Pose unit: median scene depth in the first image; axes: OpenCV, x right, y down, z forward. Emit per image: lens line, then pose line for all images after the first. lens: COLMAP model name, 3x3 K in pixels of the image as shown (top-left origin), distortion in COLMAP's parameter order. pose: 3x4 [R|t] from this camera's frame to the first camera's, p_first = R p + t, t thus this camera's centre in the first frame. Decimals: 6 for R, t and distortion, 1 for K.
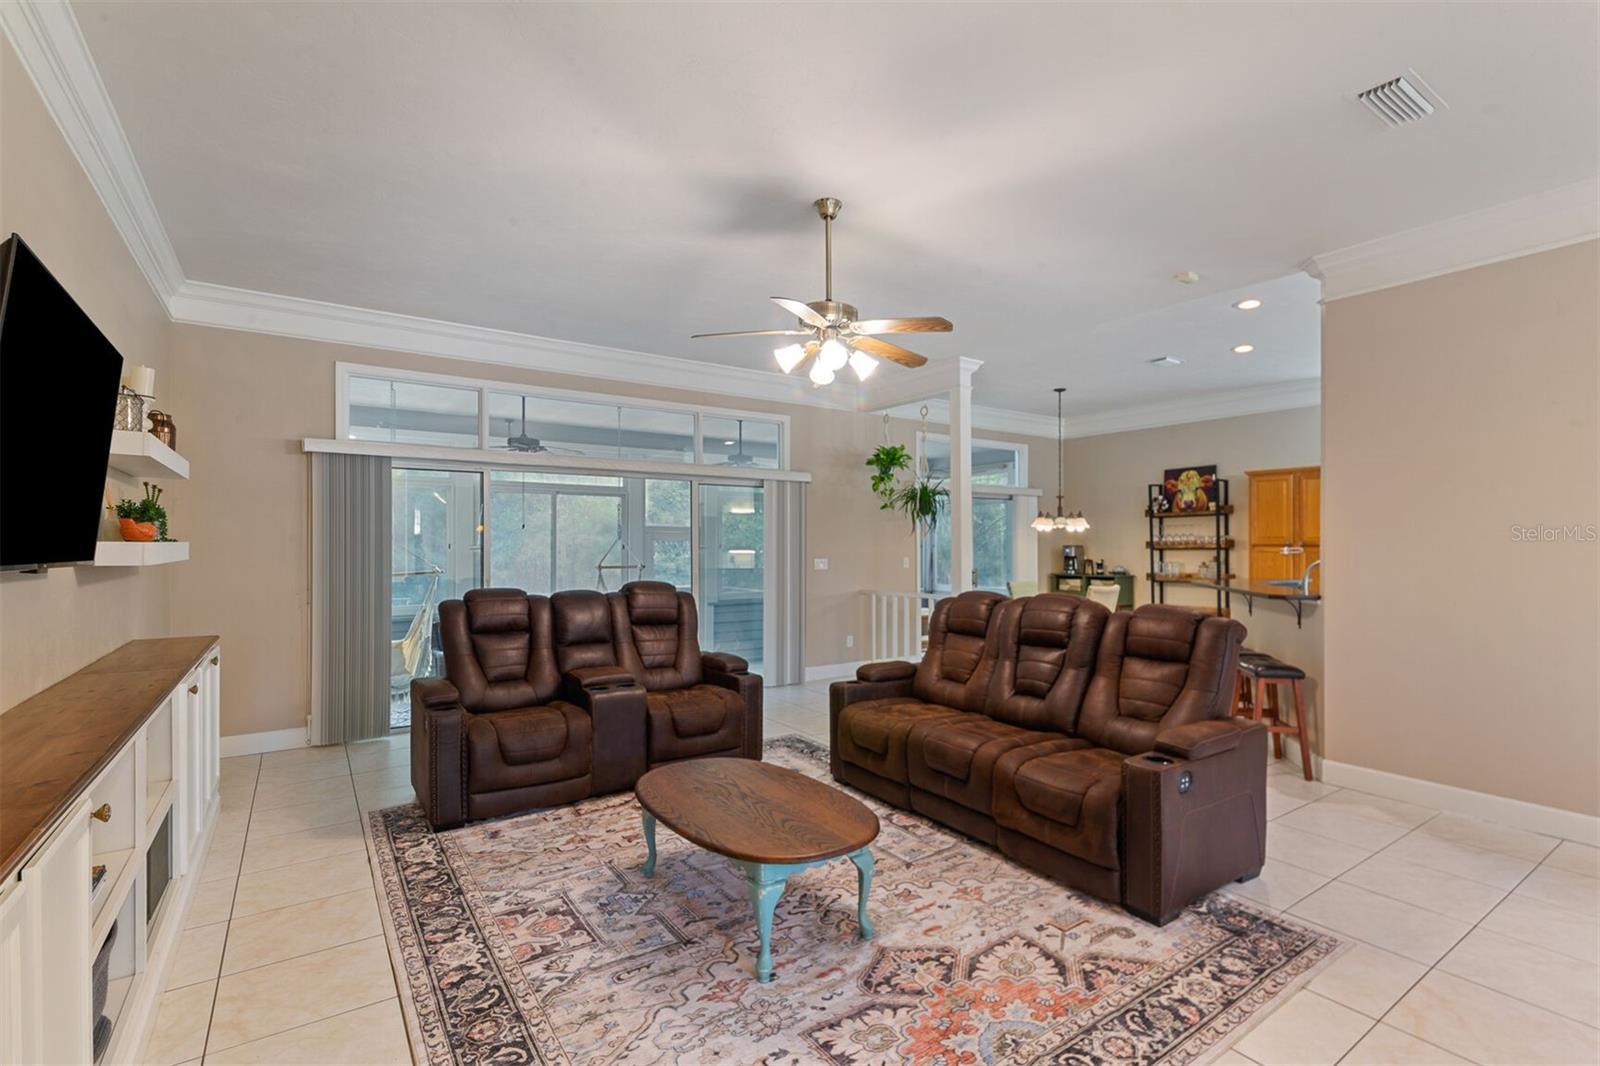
lens RADIAL K [[744.0, 0, 842.9], [0, 744.0, 545.5], [0, 0, 1]] dist [0.001184, -0.000372]
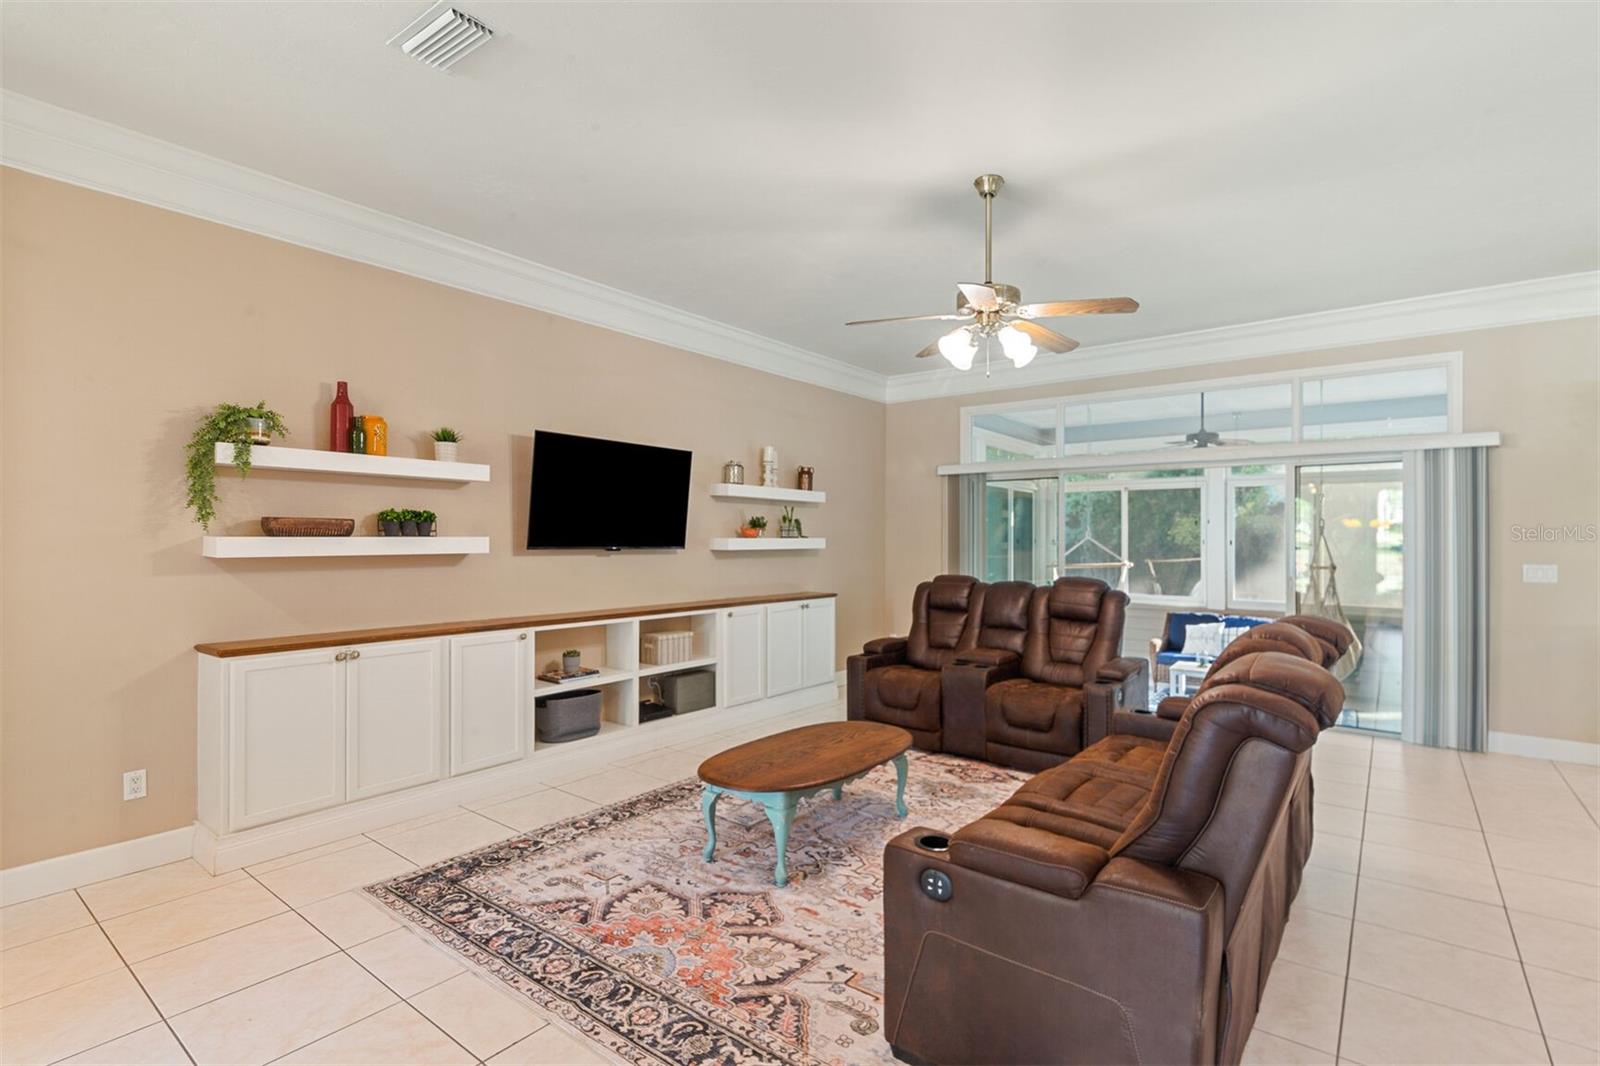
lens RADIAL K [[744.0, 0, 838.4], [0, 744.0, 533.3], [0, 0, 1]] dist [0.001184, -0.000372]
pose [[0.296590, -0.007195, -0.954978, 1.170633], [-0.003184, 0.999959, -0.008523, -0.004006], [0.955000, 0.005569, 0.296554, 0.752698]]
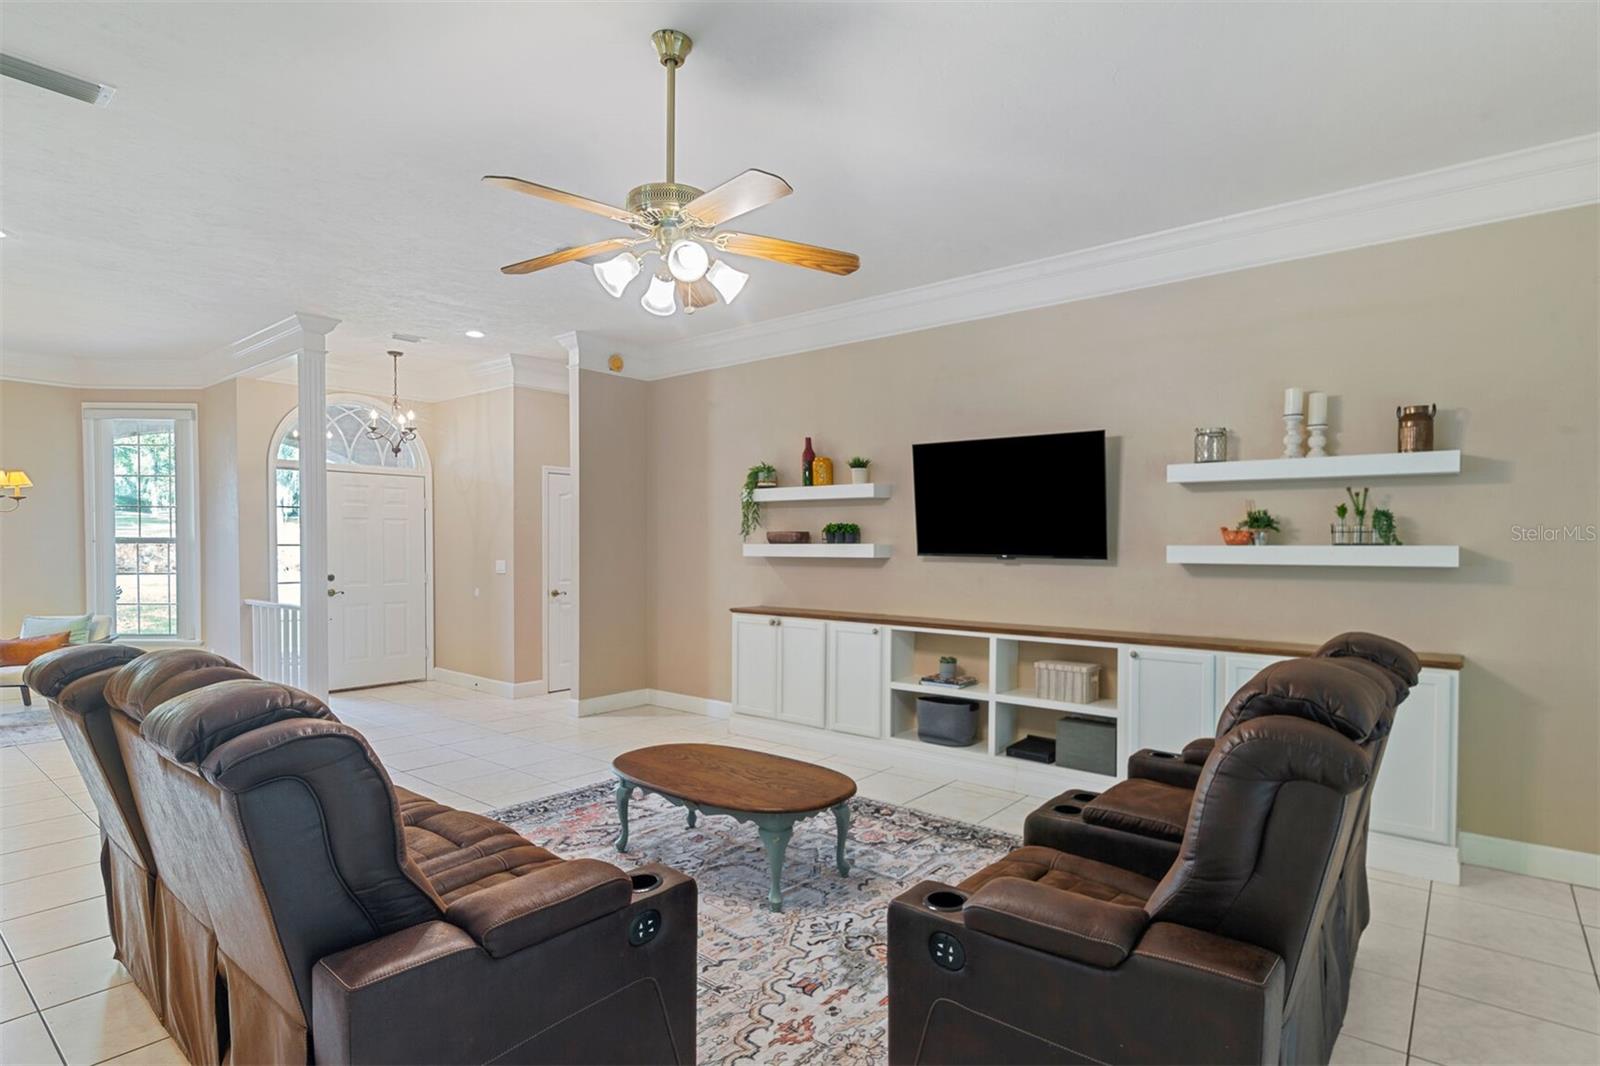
lens RADIAL K [[812.8, 0, 847.8], [0, 812.8, 556.6], [0, 0, 1]] dist [-0.011968, -0.000063]
pose [[-0.960518, 0.000186, -0.278219, 0.047882], [-0.004704, 0.999846, 0.016908, -0.009610], [0.278179, 0.017550, -0.960369, 2.485672]]
